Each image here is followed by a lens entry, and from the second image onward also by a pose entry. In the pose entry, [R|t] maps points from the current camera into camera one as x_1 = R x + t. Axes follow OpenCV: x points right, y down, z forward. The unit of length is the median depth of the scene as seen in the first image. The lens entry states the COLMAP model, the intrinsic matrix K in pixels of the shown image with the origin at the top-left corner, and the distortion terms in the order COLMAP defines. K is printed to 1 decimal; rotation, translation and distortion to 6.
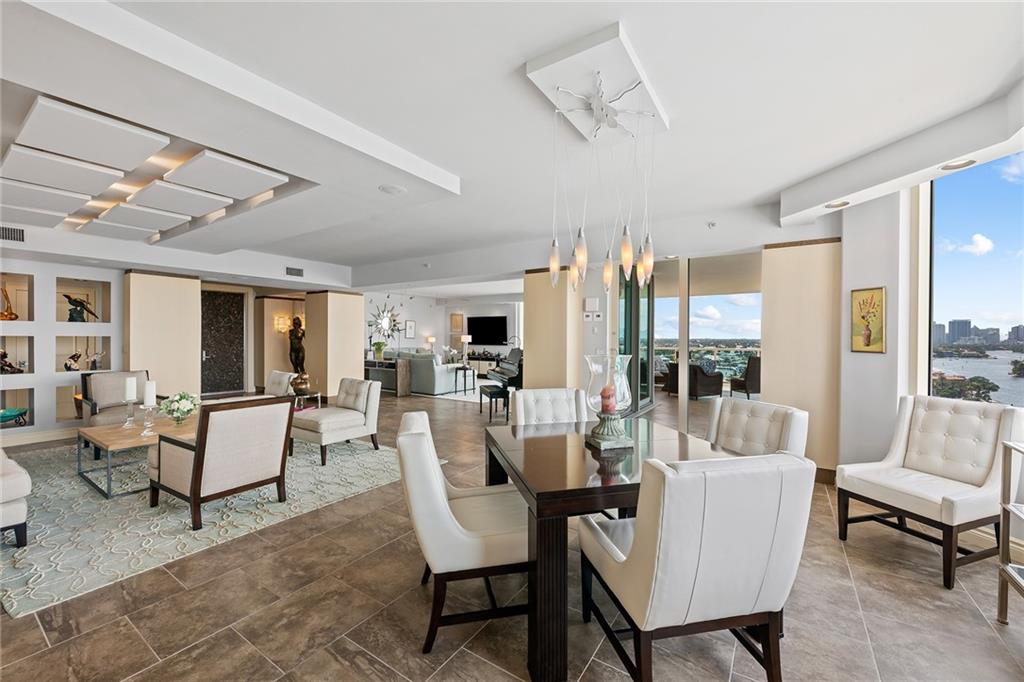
lens RADIAL K [[412.0, 0, 514.4], [0, 412.0, 339.6], [0, 0, 1]] dist [-0.003651, -0.001624]
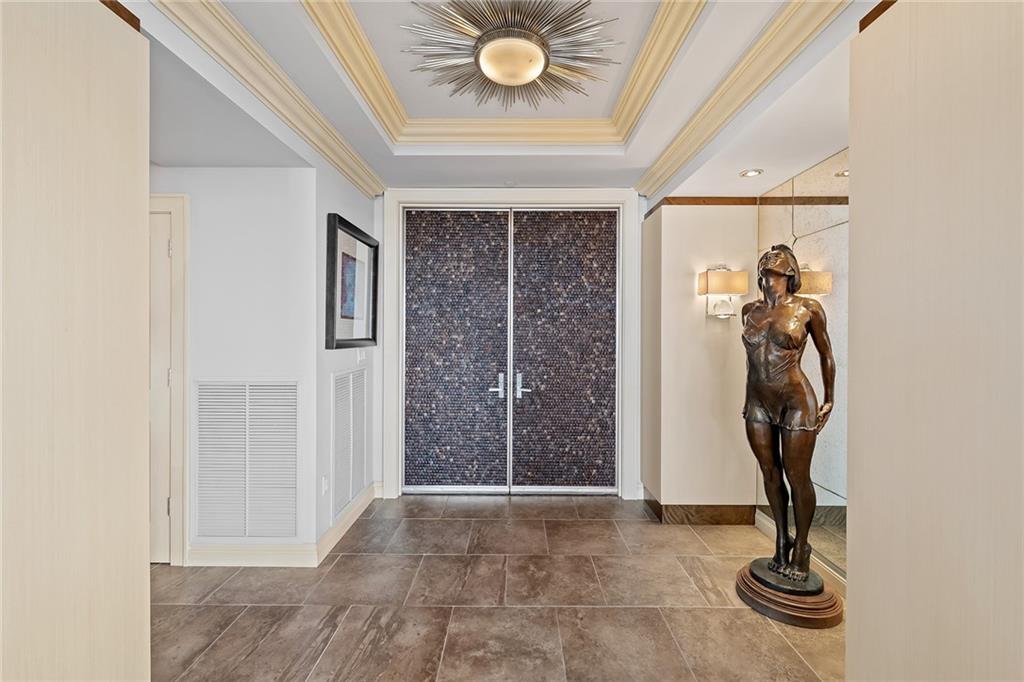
lens RADIAL K [[423.4, 0, 516.6], [0, 423.4, 337.7], [0, 0, 1]] dist [0.005392, -0.003102]
pose [[0.542832, 0.002201, -0.839839, -1.084960], [-0.008412, 0.999961, -0.002816, -0.008889], [0.839799, 0.008593, 0.542829, 1.989108]]
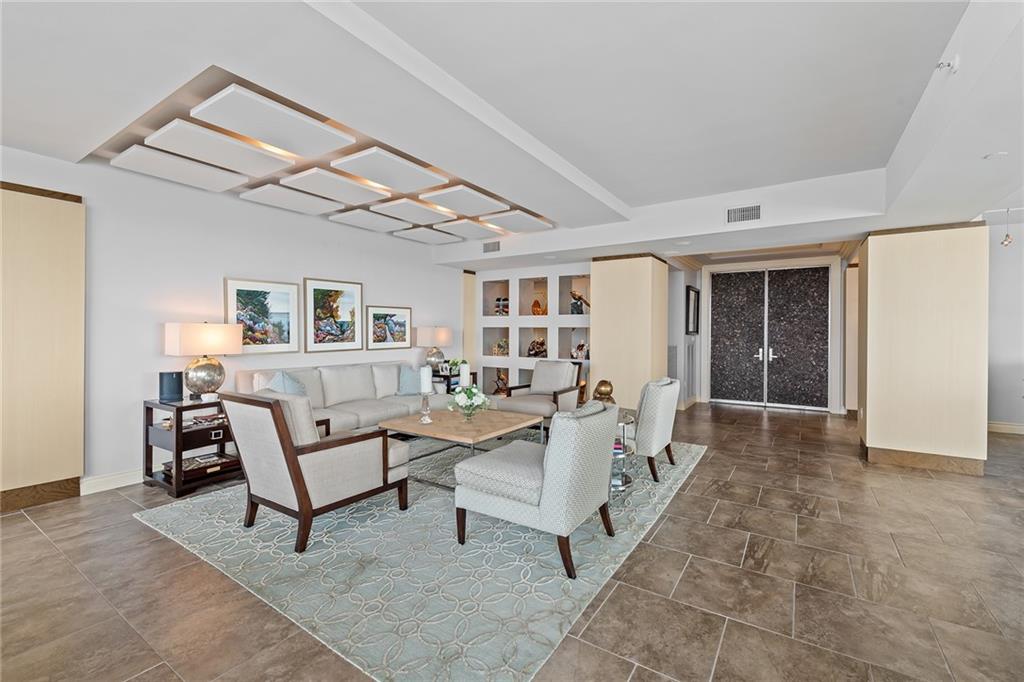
lens RADIAL K [[423.4, 0, 517.9], [0, 423.4, 337.4], [0, 0, 1]] dist [0.005392, -0.003102]
pose [[-0.006693, 0.003800, -0.999970, 0.143081], [-0.012312, 0.999917, 0.003882, 0.024798], [0.999902, 0.012338, -0.006646, 1.323877]]
